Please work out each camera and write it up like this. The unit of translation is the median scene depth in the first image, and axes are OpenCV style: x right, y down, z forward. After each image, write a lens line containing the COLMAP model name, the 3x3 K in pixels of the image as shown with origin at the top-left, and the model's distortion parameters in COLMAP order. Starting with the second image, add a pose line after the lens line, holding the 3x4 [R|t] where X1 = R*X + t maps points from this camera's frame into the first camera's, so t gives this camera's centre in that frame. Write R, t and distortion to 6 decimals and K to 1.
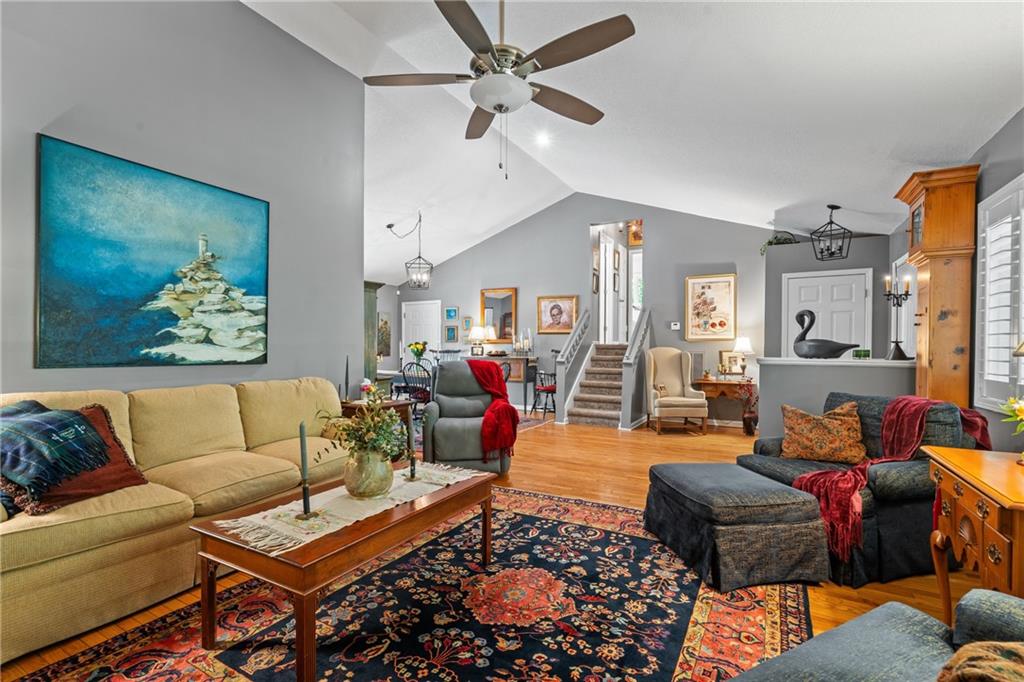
lens RADIAL K [[466.5, 0, 509.4], [0, 466.5, 337.1], [0, 0, 1]] dist [-0.000799, 0.000483]
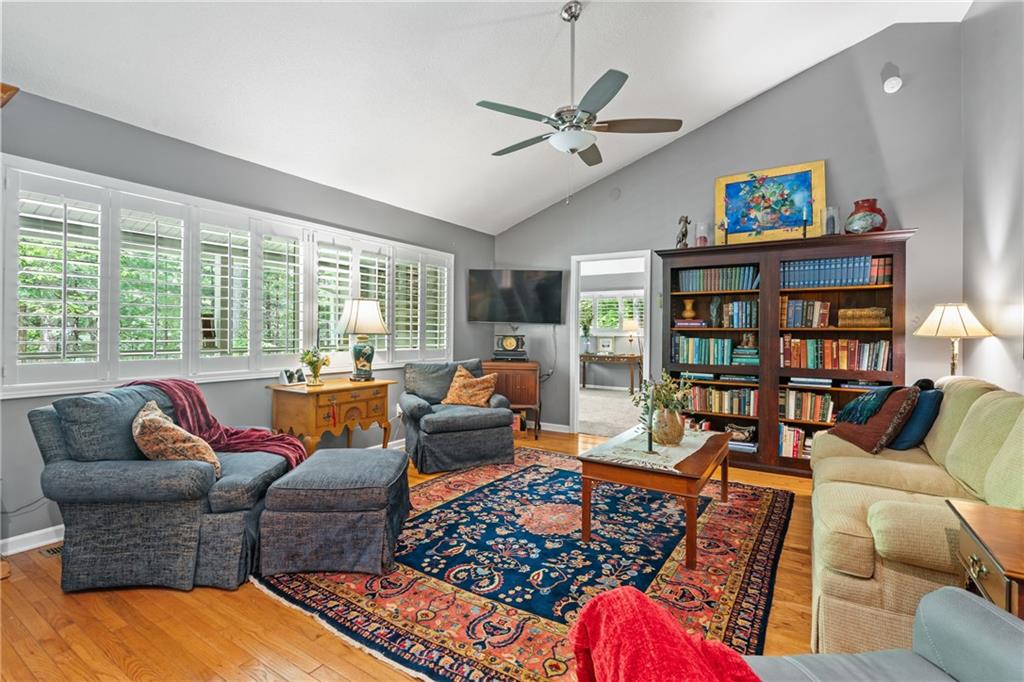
lens RADIAL K [[461.5, 0, 516.6], [0, 461.5, 337.3], [0, 0, 1]] dist [-0.001981, 0.000283]
pose [[-0.998824, -0.013549, 0.046544, 0.057867], [-0.014197, 0.999807, -0.013616, 0.039969], [-0.046350, -0.014261, -0.998823, 1.853888]]
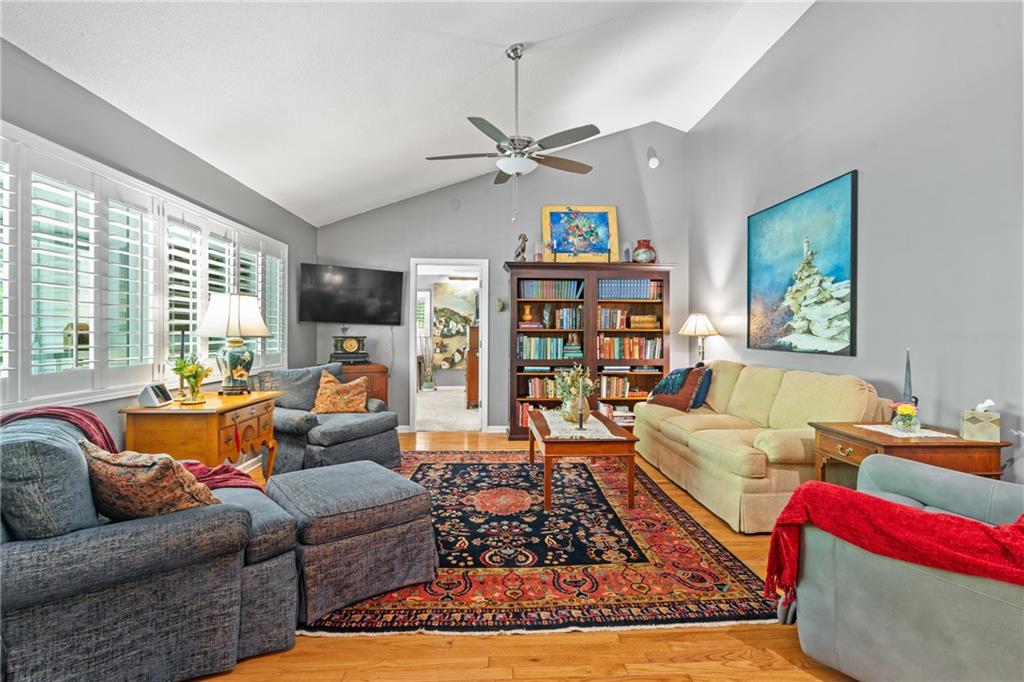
lens RADIAL K [[466.5, 0, 509.4], [0, 466.5, 337.1], [0, 0, 1]] dist [-0.000799, 0.000483]
pose [[-0.848057, -0.003798, -0.529892, 0.628441], [0.005435, 0.999859, -0.015865, 0.040416], [0.529878, -0.016334, -0.847917, 1.815524]]
